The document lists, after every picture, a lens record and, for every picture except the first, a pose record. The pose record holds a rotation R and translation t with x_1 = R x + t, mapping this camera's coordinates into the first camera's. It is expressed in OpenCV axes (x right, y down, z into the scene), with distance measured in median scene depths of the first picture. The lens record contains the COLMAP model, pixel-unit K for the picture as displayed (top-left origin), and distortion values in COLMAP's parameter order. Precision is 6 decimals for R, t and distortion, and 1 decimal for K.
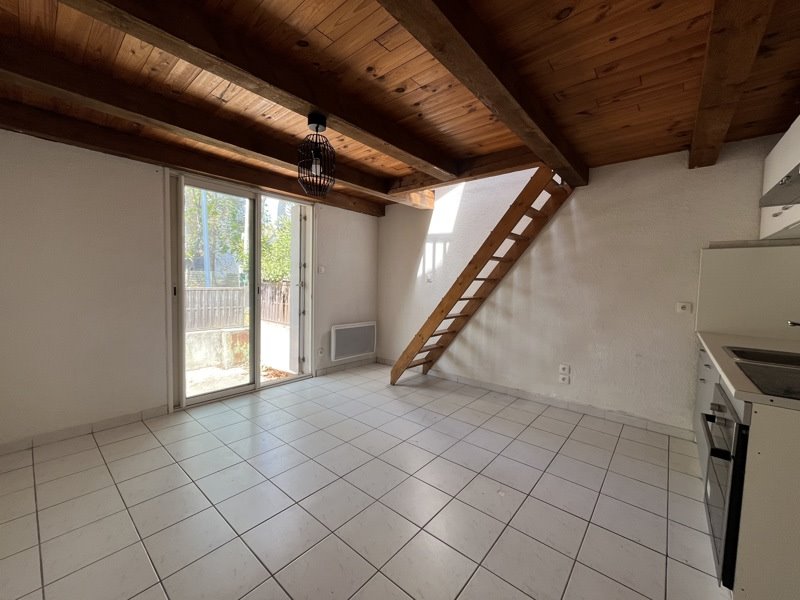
lens RADIAL K [[323.5, 0, 396.6], [0, 323.5, 298.6], [0, 0, 1]] dist [-0.002195, -0.000182]
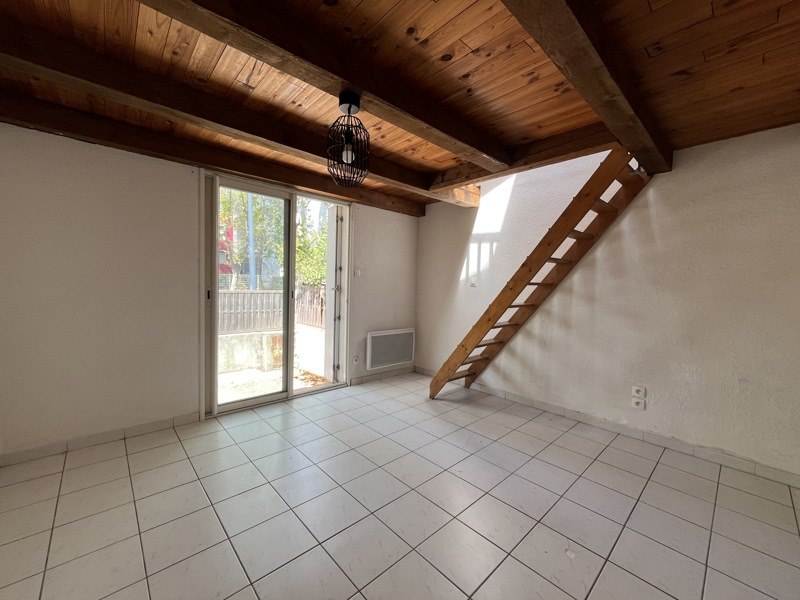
lens RADIAL K [[323.5, 0, 396.8], [0, 323.5, 300.7], [0, 0, 1]] dist [-0.002195, -0.000182]
pose [[0.992943, 0.010550, -0.118119, -0.007139], [-0.011213, 0.999925, -0.004951, -0.006456], [0.118058, 0.006241, 0.992987, 0.098247]]
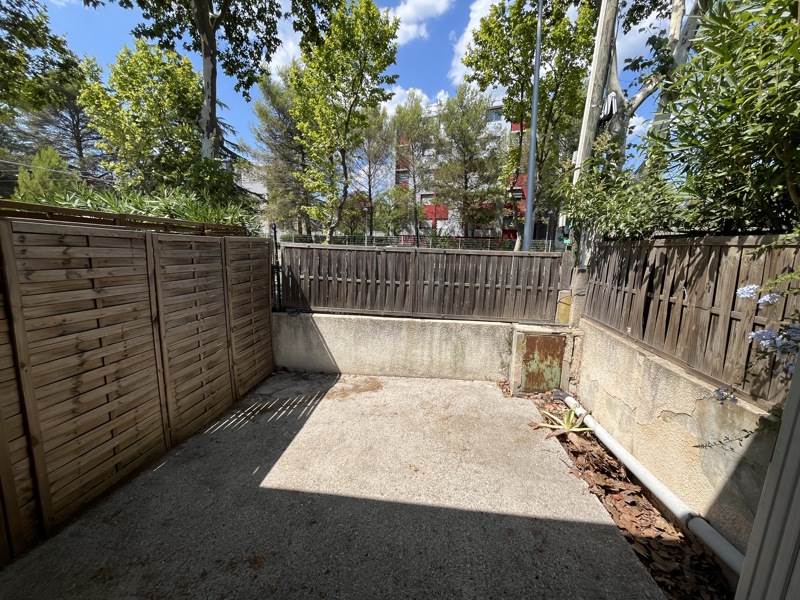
lens RADIAL K [[323.5, 0, 393.8], [0, 323.5, 301.9], [0, 0, 1]] dist [-0.002195, -0.000182]
pose [[0.546644, 0.140504, -0.825493, -0.451669], [-0.048633, 0.989485, 0.136212, -0.030301], [0.835952, -0.034313, 0.547729, 1.227063]]
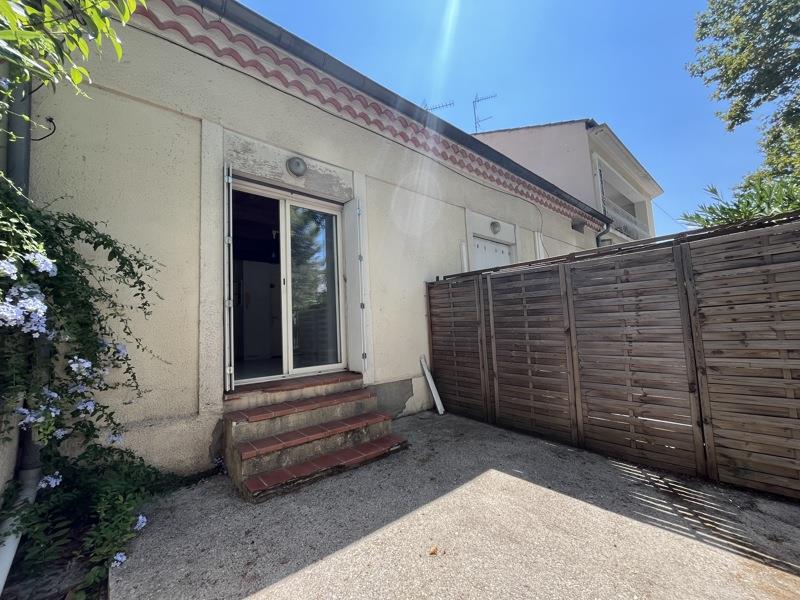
lens RADIAL K [[323.5, 0, 399.3], [0, 323.5, 303.0], [0, 0, 1]] dist [-0.002195, -0.000182]
pose [[-0.986644, 0.048305, 0.155562, -1.281618], [0.043452, 0.998461, -0.034450, 0.113239], [-0.156987, -0.027230, -0.987225, 2.599559]]
